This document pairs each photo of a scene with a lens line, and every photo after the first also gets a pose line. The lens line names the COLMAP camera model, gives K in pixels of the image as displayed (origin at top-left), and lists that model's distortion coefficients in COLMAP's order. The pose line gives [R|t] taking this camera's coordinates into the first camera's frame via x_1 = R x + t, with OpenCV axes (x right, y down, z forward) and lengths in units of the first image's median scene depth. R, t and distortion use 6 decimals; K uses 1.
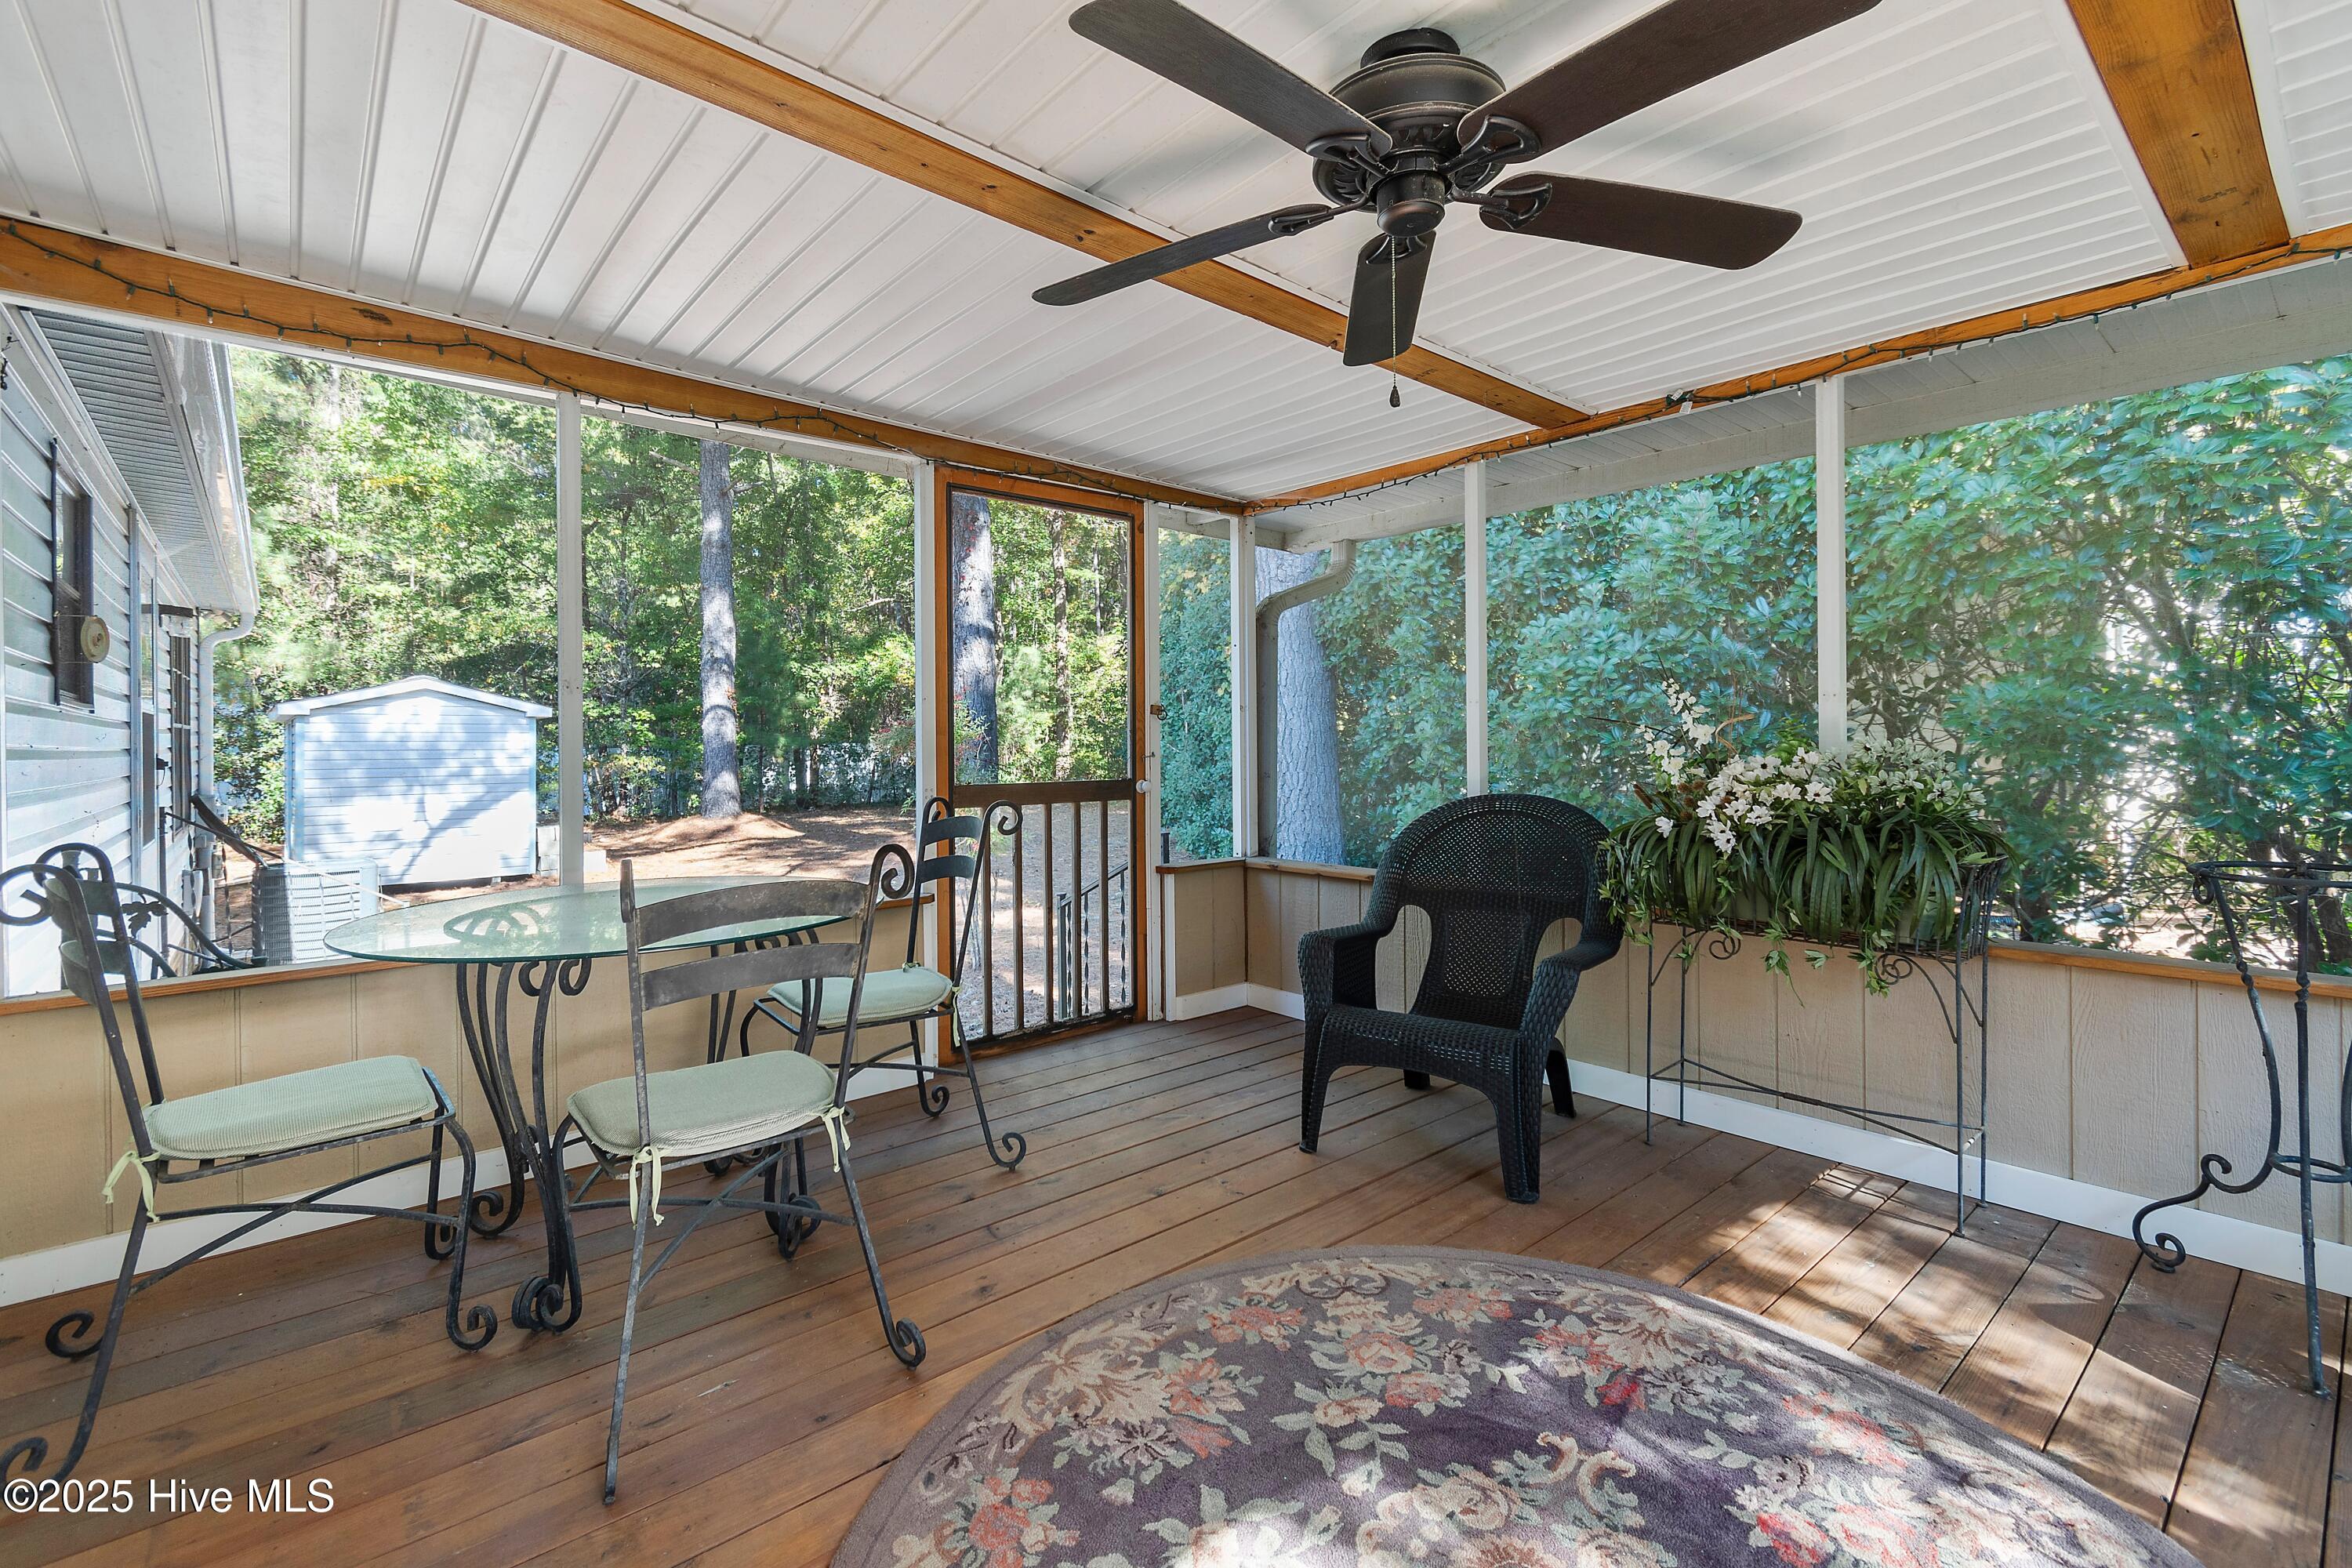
lens RADIAL K [[1053.8, 0, 1161.2], [0, 1053.8, 745.6], [0, 0, 1]] dist [0.000062, -0.000292]
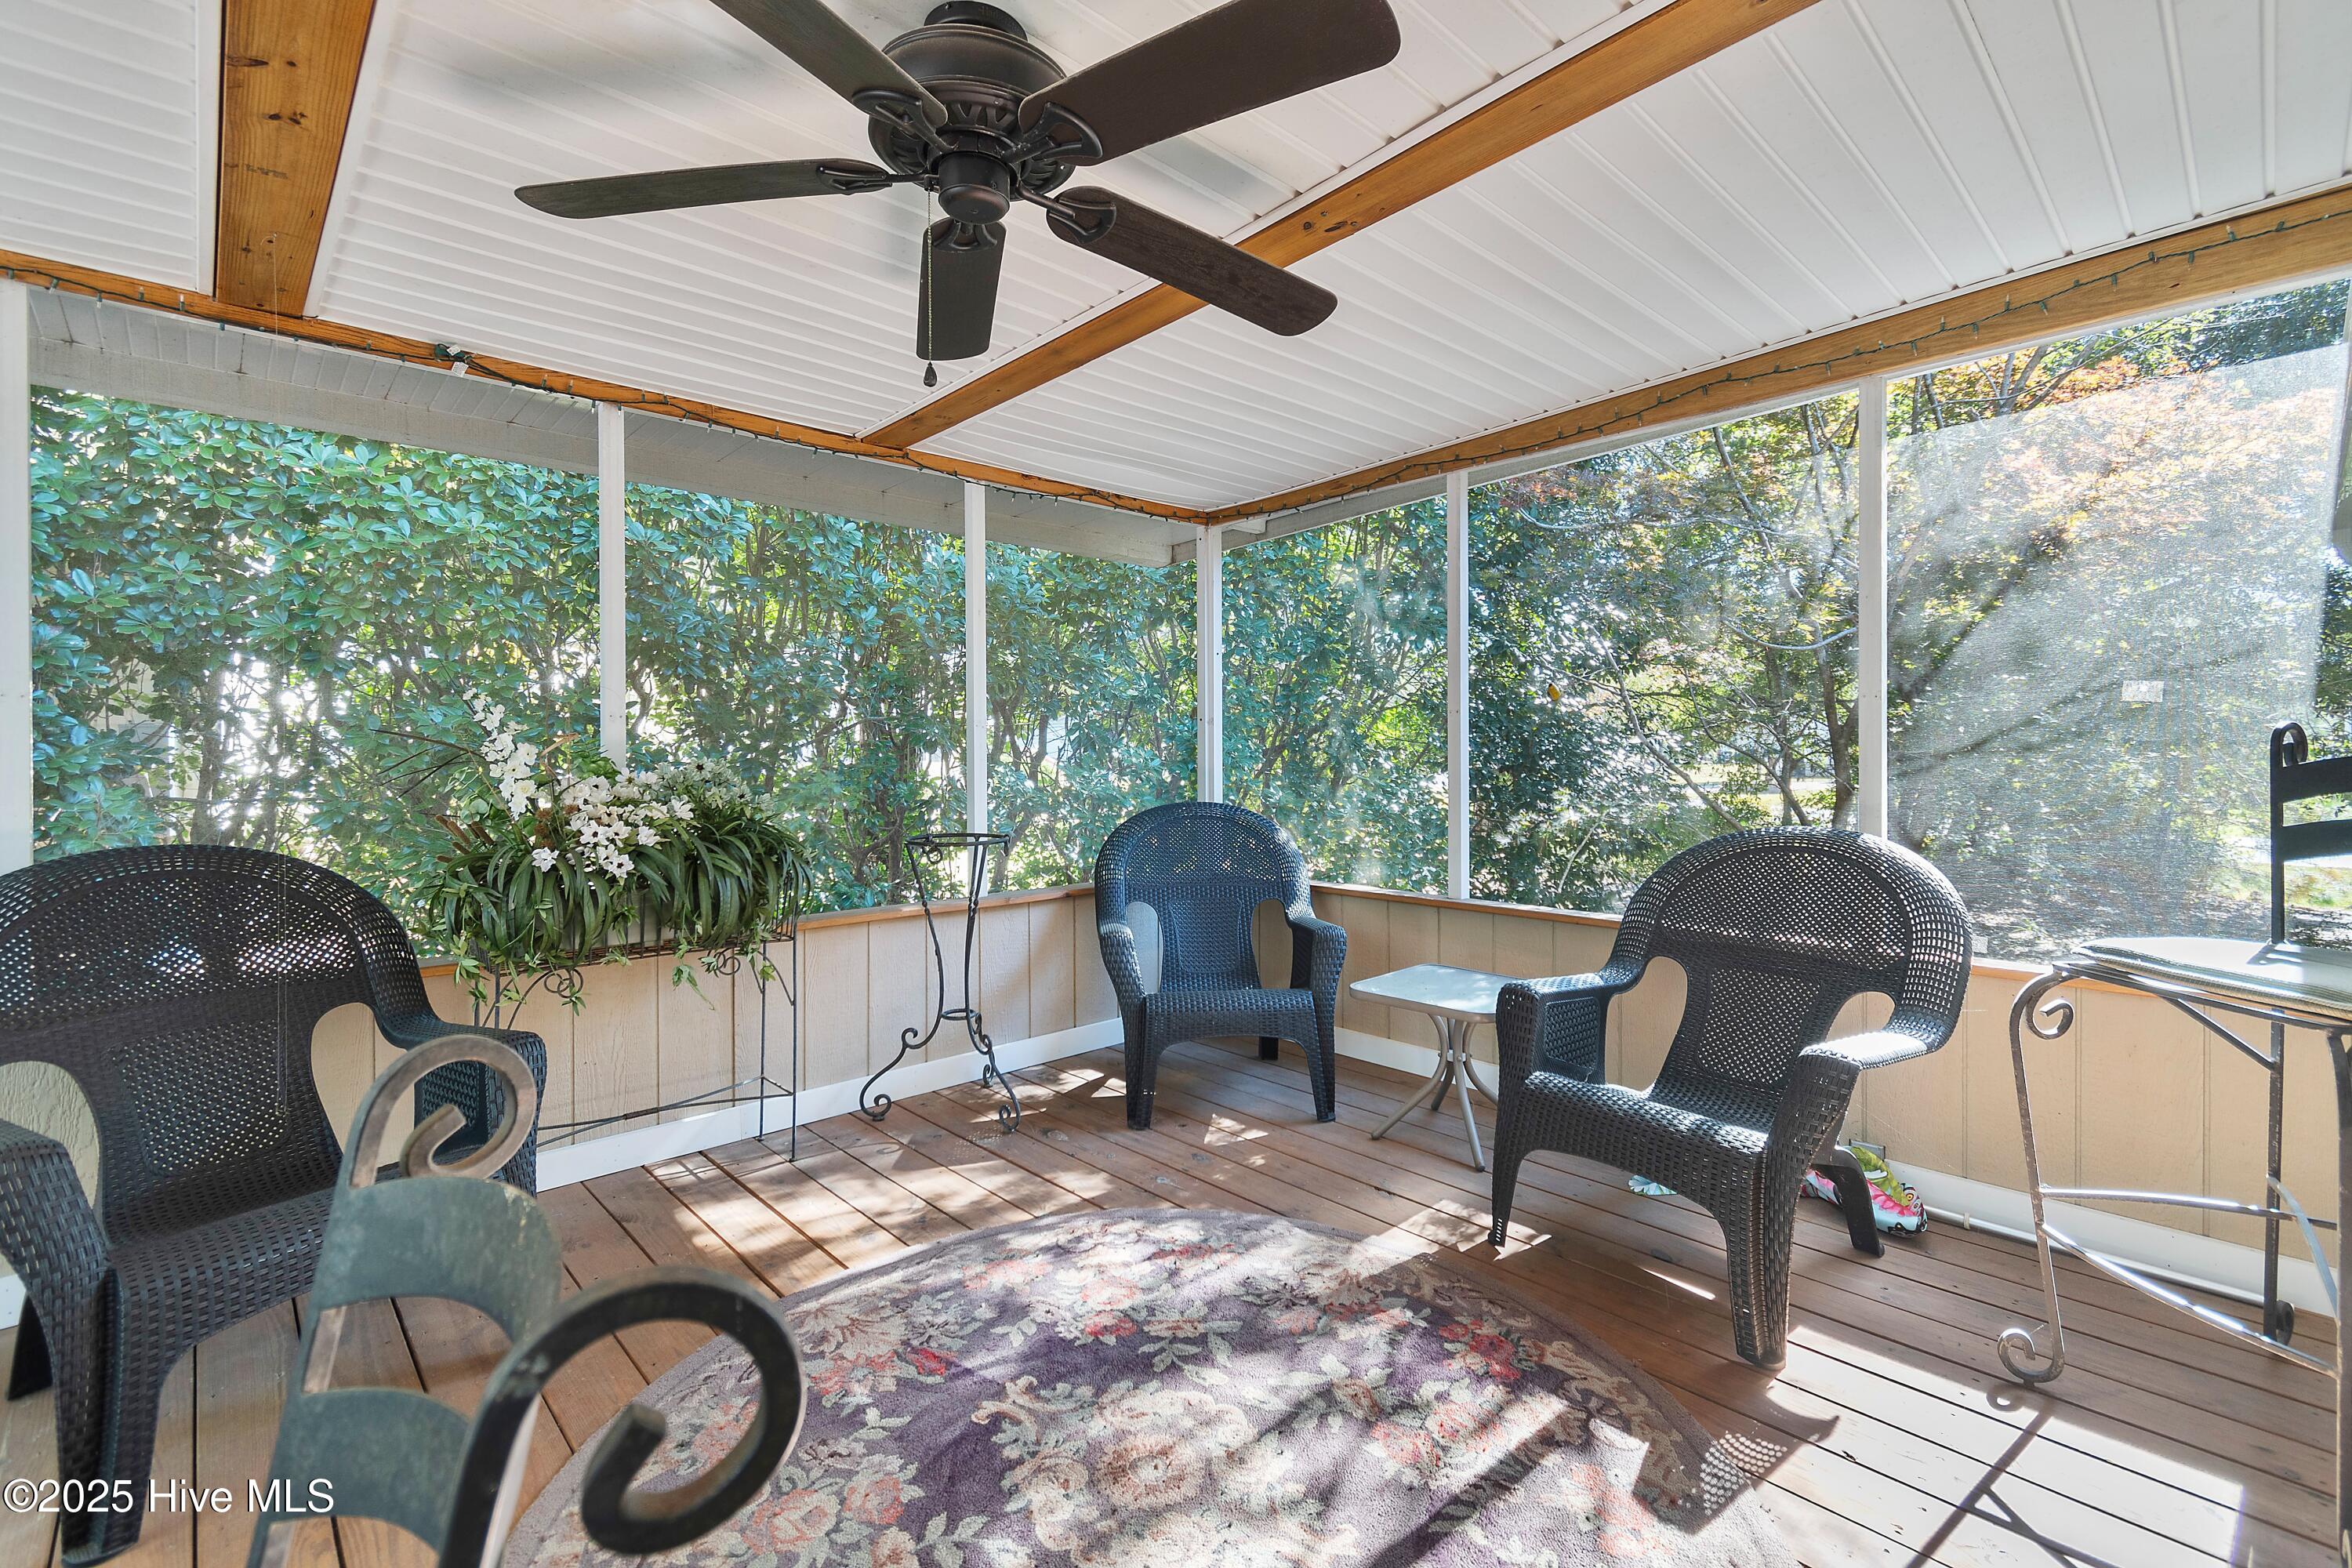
lens RADIAL K [[1048.9, 0, 1176.0], [0, 1048.9, 784.0], [0, 0, 1]] dist [0.000972, 0.000132]
pose [[-0.065176, -0.019913, 0.997675, -0.584914], [0.009797, 0.999740, 0.020594, 0.000746], [-0.997826, 0.011117, -0.064964, 0.735967]]
